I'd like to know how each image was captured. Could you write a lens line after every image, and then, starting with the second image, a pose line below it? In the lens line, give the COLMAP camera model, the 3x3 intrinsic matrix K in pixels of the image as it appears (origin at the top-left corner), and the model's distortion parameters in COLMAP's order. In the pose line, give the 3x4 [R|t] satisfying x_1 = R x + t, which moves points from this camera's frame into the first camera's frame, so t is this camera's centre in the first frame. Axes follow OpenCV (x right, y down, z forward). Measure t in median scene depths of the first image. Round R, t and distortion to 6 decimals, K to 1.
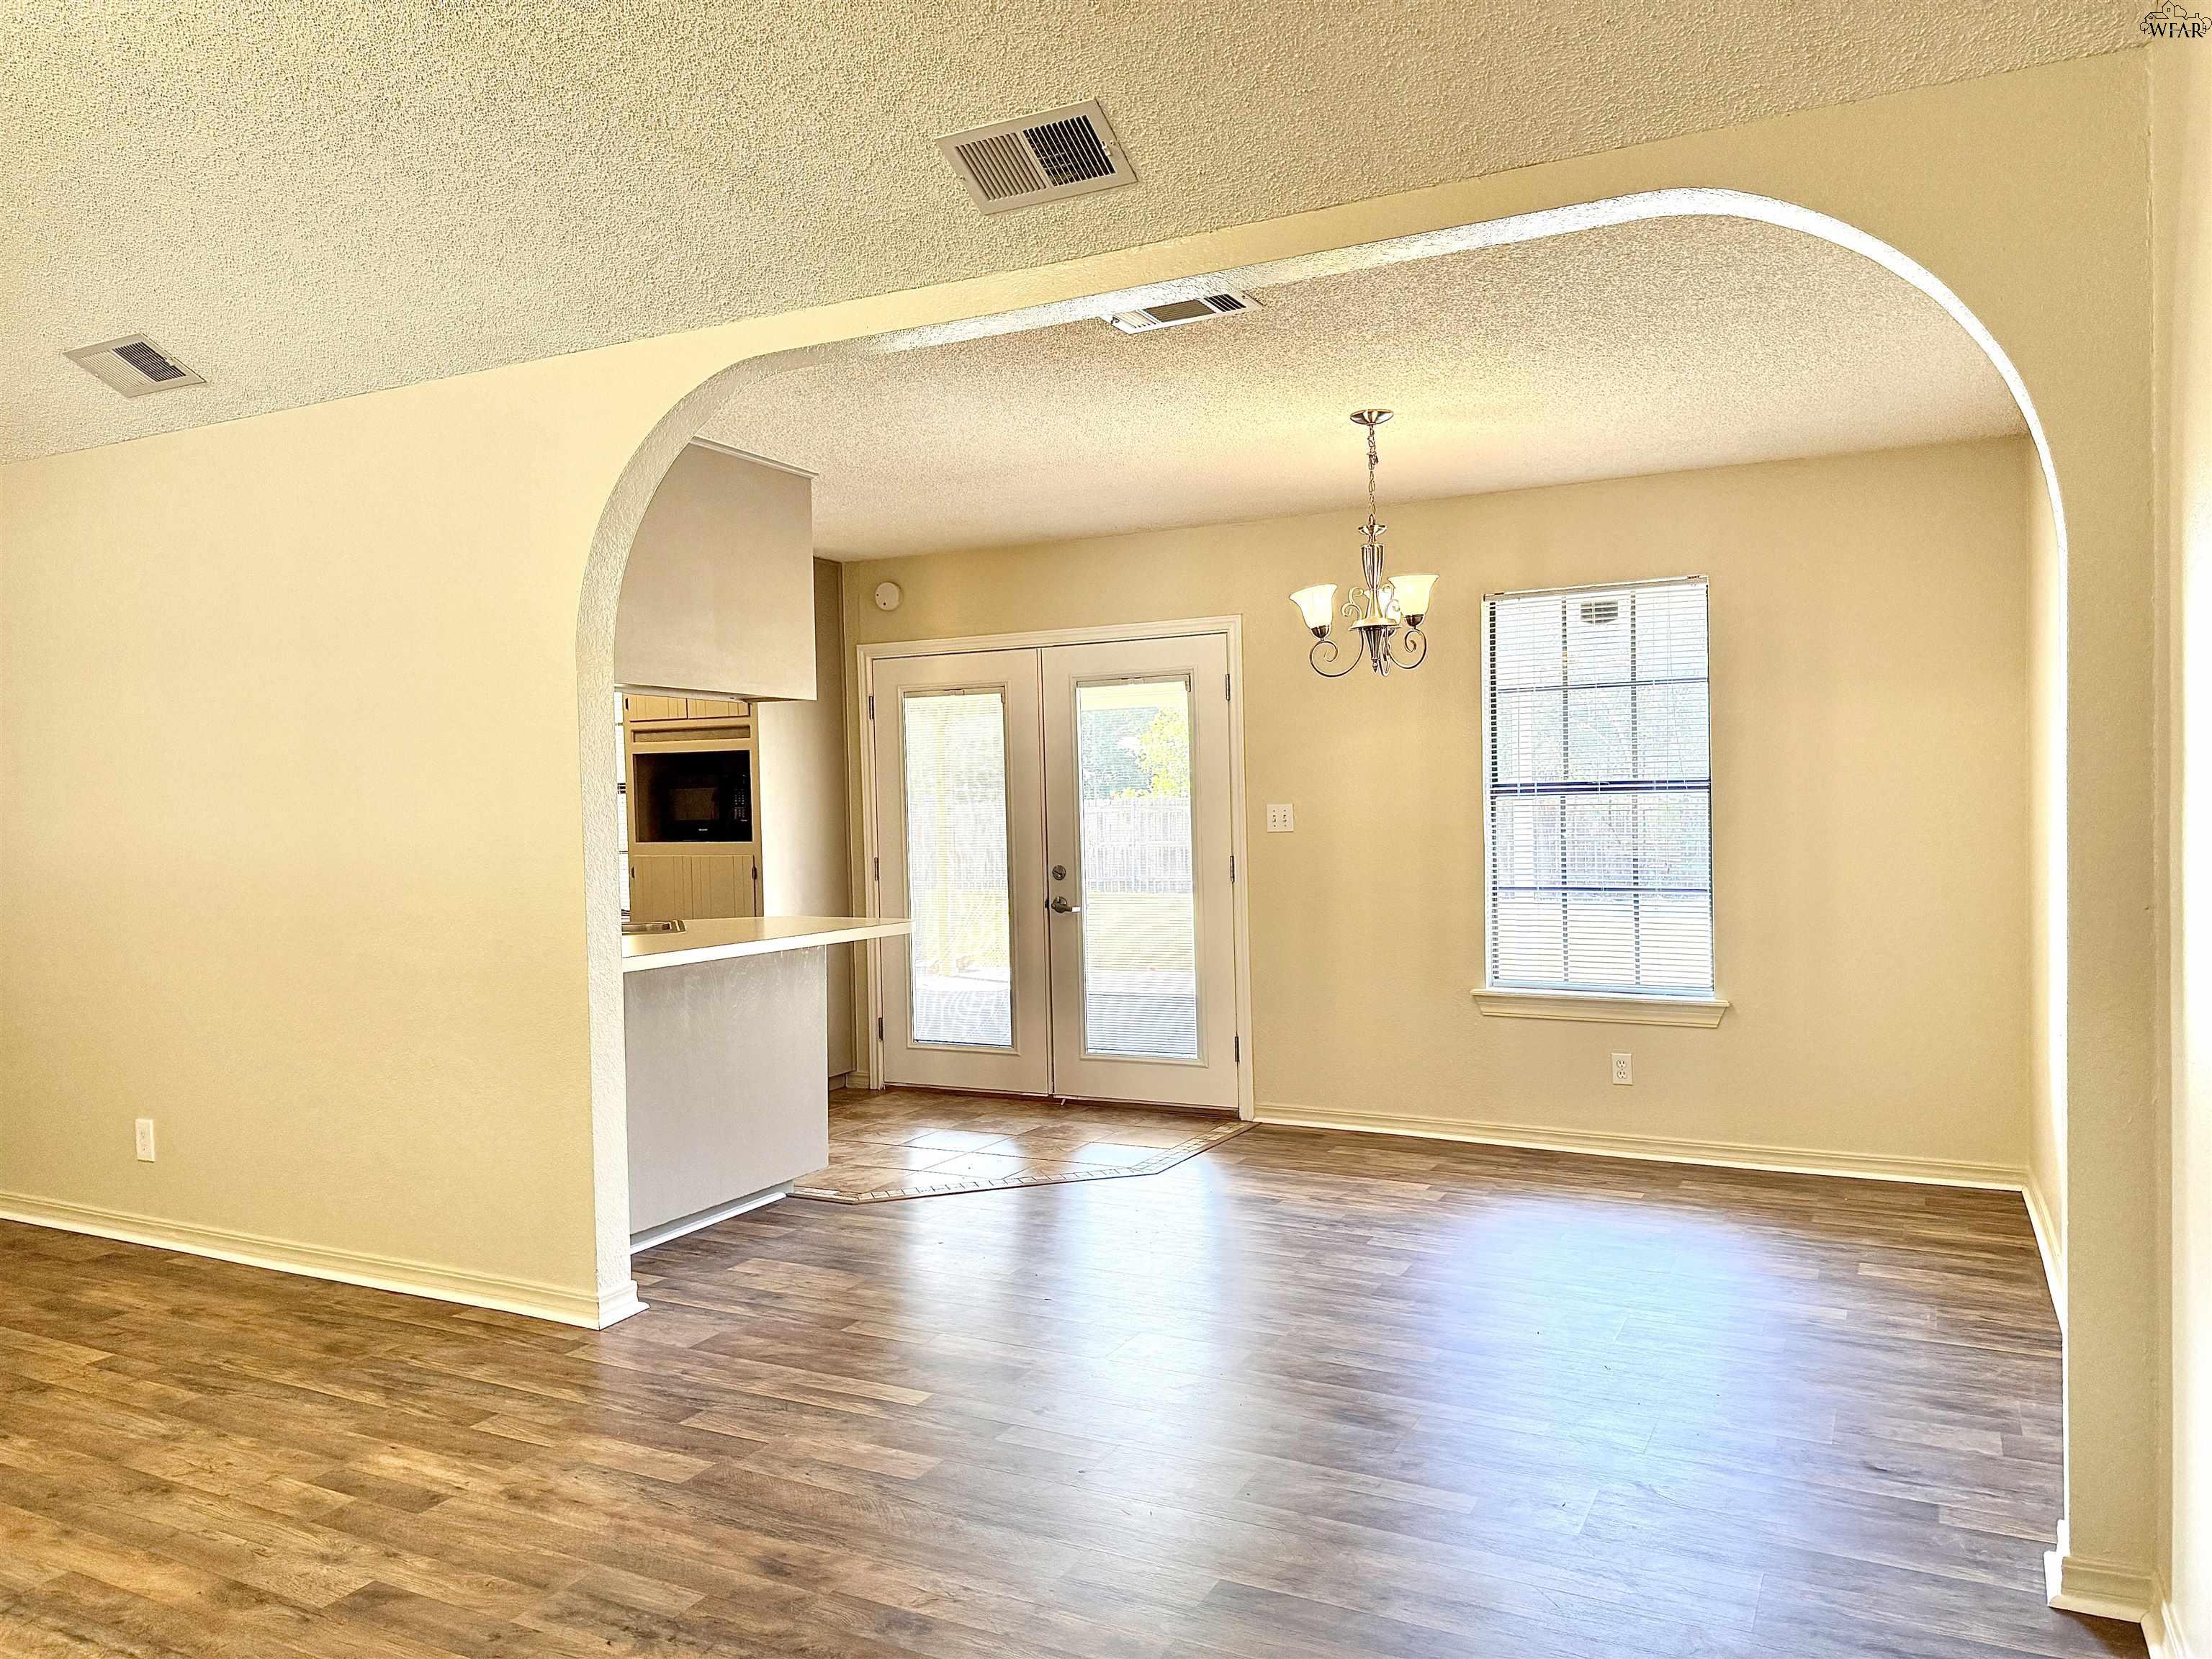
lens RADIAL K [[1561.2, 0, 1118.1], [0, 1561.2, 836.3], [0, 0, 1]] dist [0.056398, -0.074925]
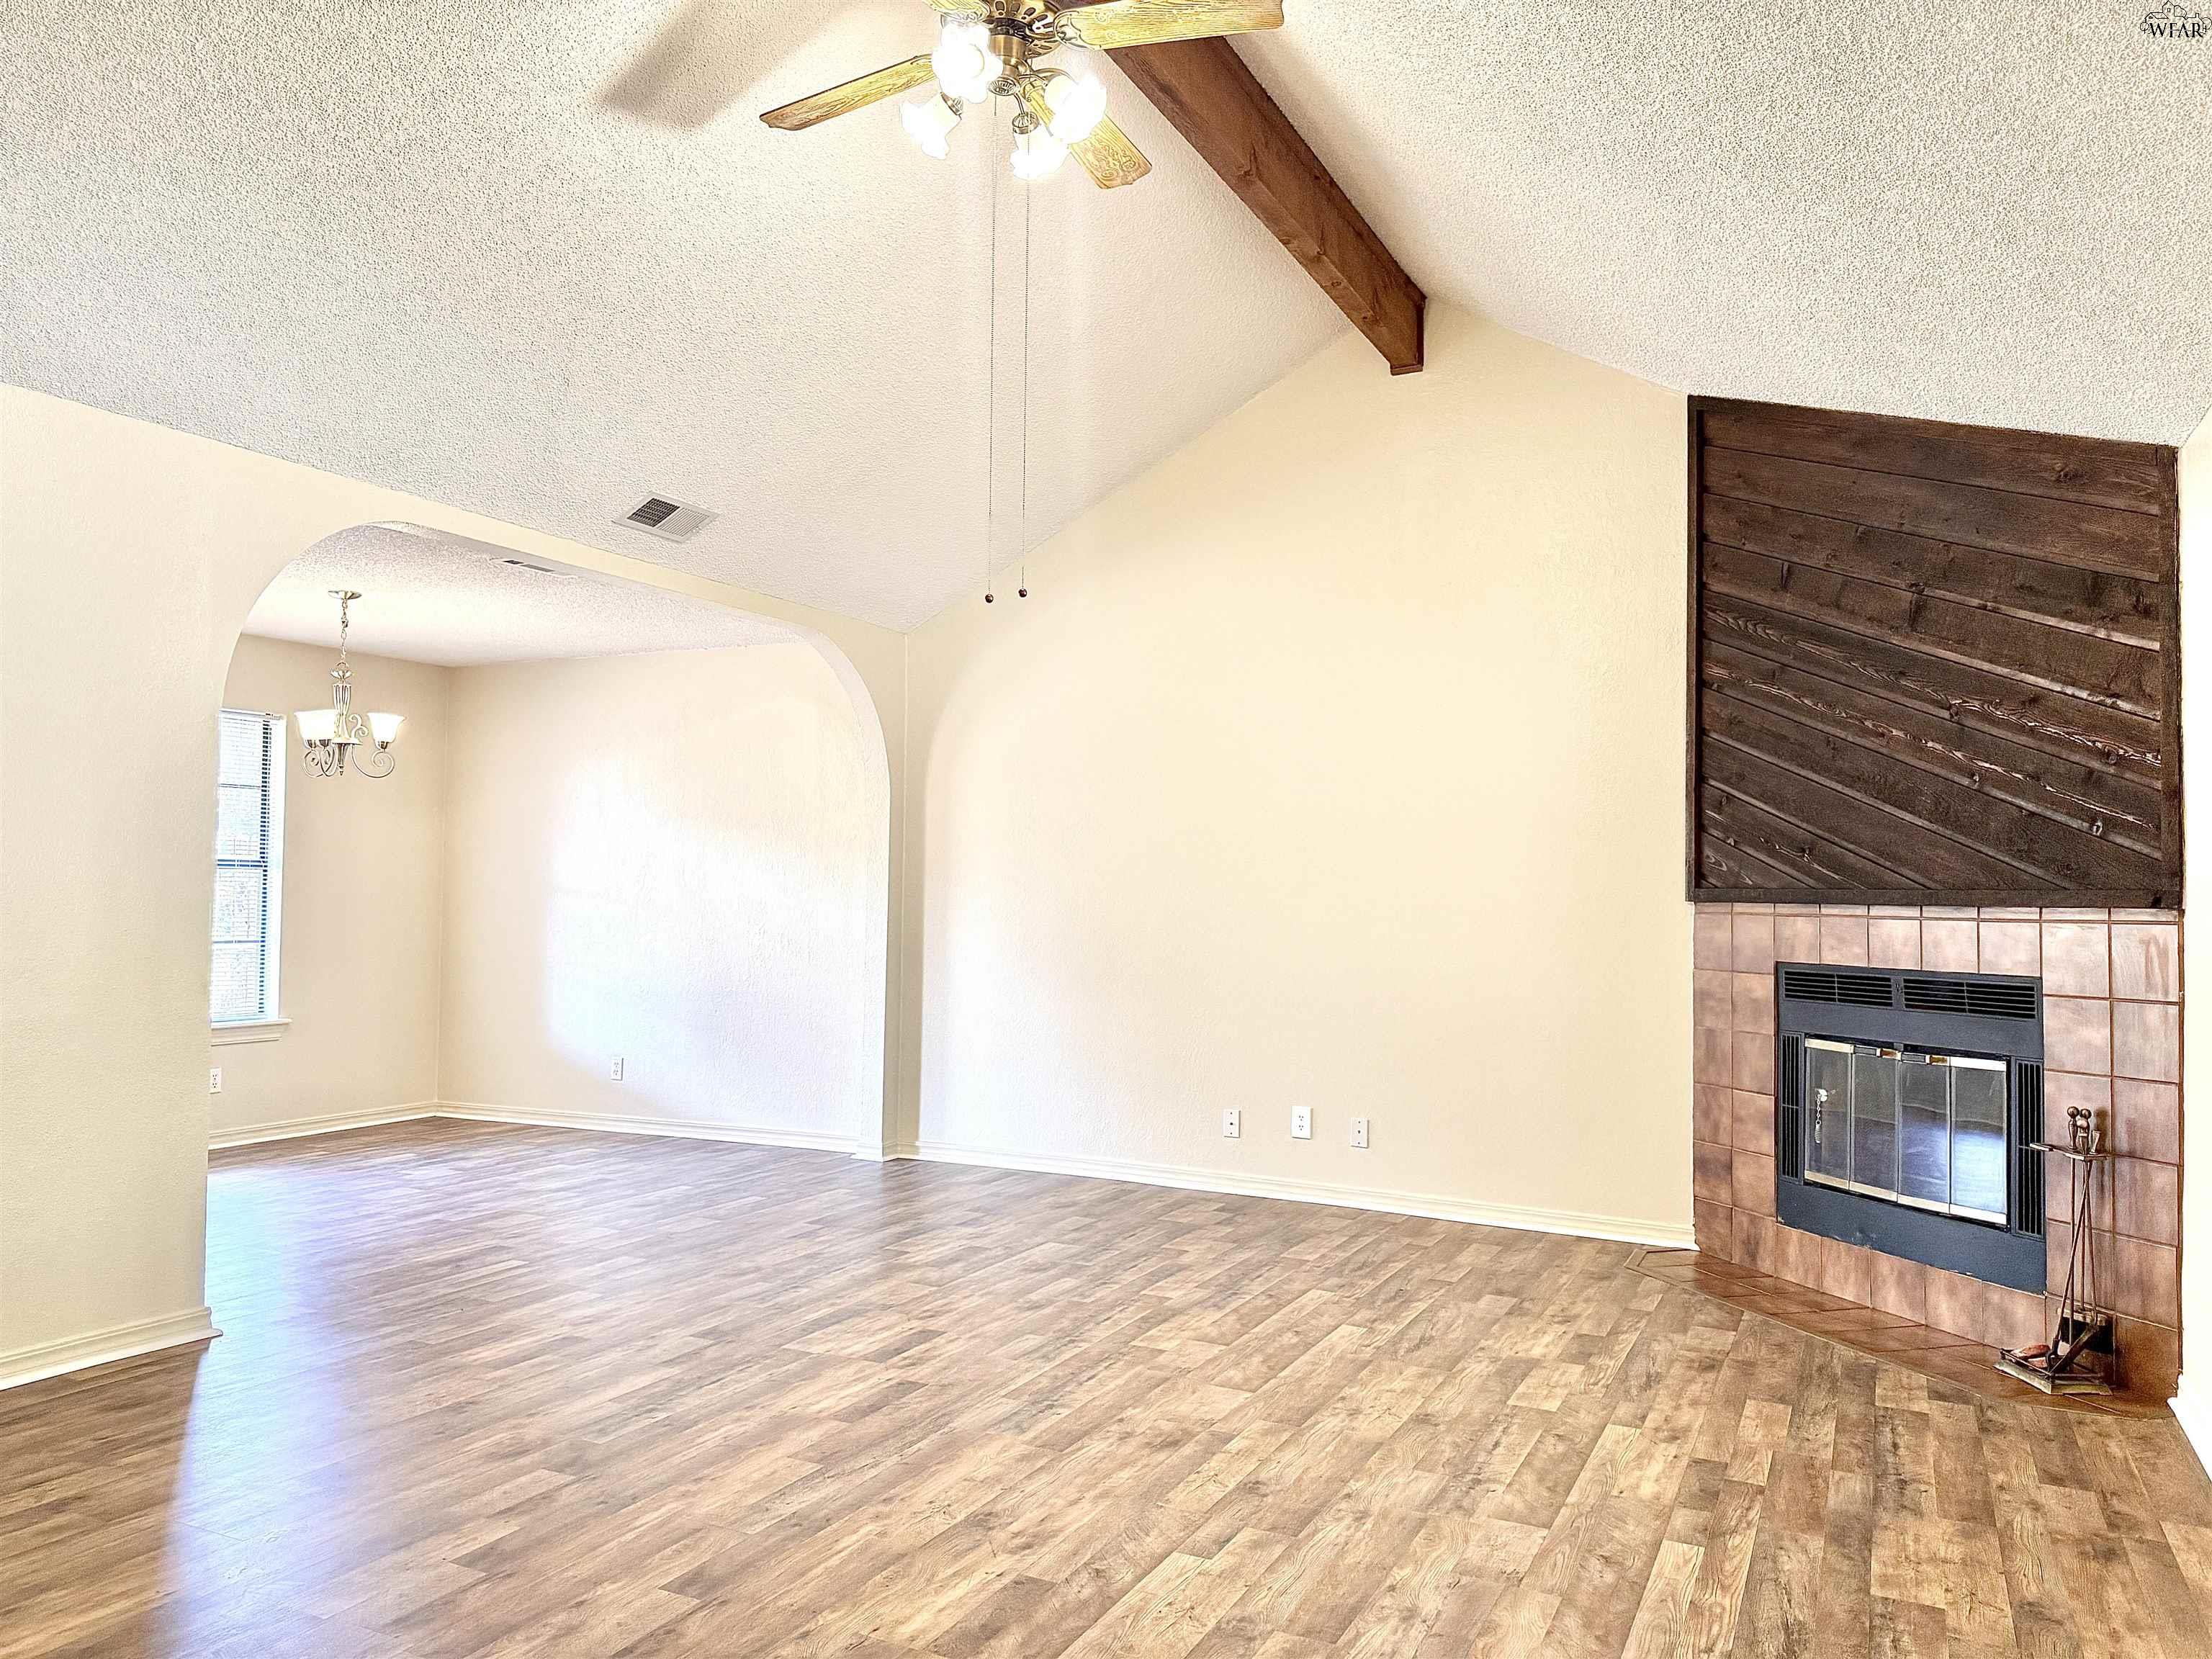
lens RADIAL K [[1573.4, 0, 1112.5], [0, 1573.4, 837.4], [0, 0, 1]] dist [0.043292, -0.058061]
pose [[-0.015407, 0.052321, 0.998511, -1.506985], [0.015614, 0.998521, -0.052080, 0.038766], [-0.999759, 0.014788, -0.016201, 0.415347]]
